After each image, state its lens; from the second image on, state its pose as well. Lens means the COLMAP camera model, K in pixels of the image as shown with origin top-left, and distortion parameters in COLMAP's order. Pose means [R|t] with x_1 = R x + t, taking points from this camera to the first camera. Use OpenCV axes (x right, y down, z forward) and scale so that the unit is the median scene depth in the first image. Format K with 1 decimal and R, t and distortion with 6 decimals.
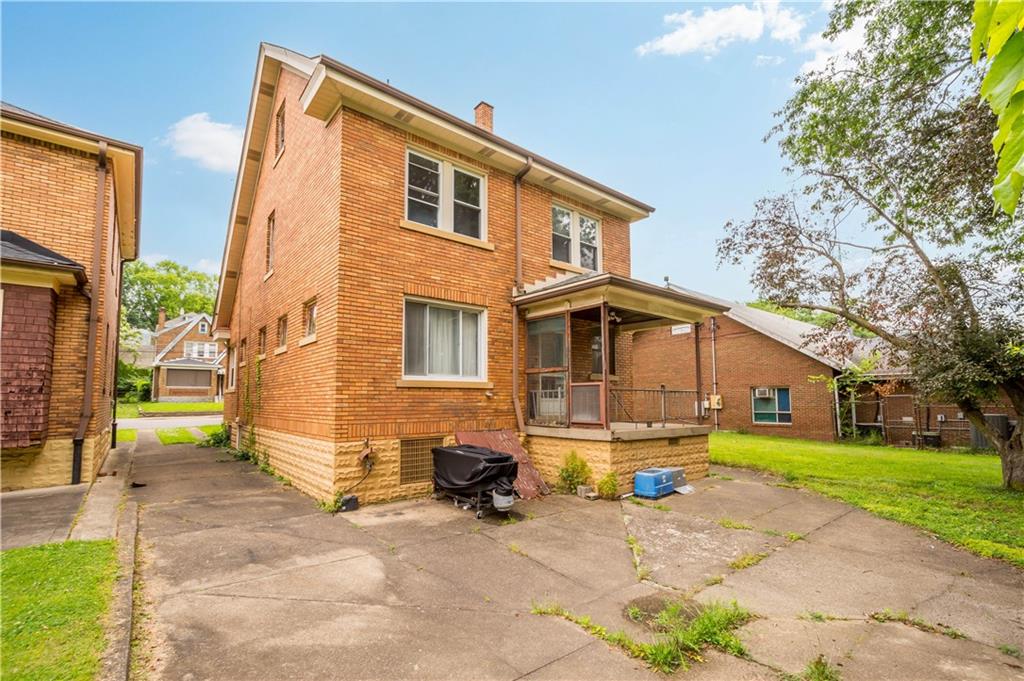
lens RADIAL K [[468.1, 0, 513.6], [0, 468.1, 400.5], [0, 0, 1]] dist [0.056870, 0.000013]
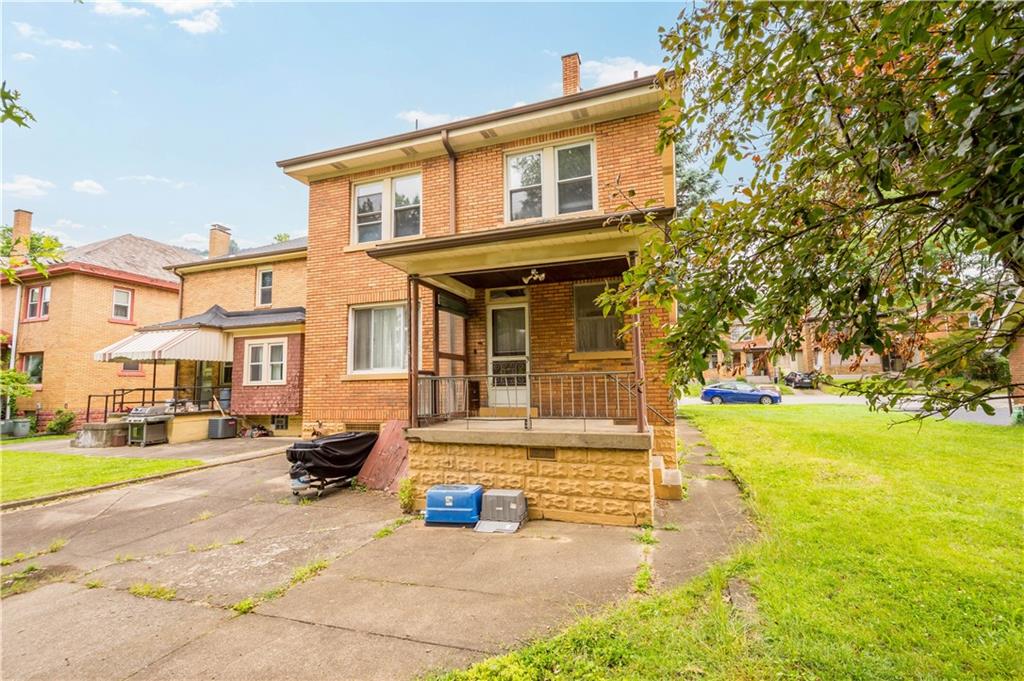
lens RADIAL K [[439.8, 0, 515.4], [0, 439.8, 391.6], [0, 0, 1]] dist [-0.009761, -0.000339]
pose [[0.526374, -0.007999, -0.850216, 0.953676], [0.003553, 0.999968, -0.007208, 0.009411], [0.850246, 0.000773, 0.526385, 0.761214]]
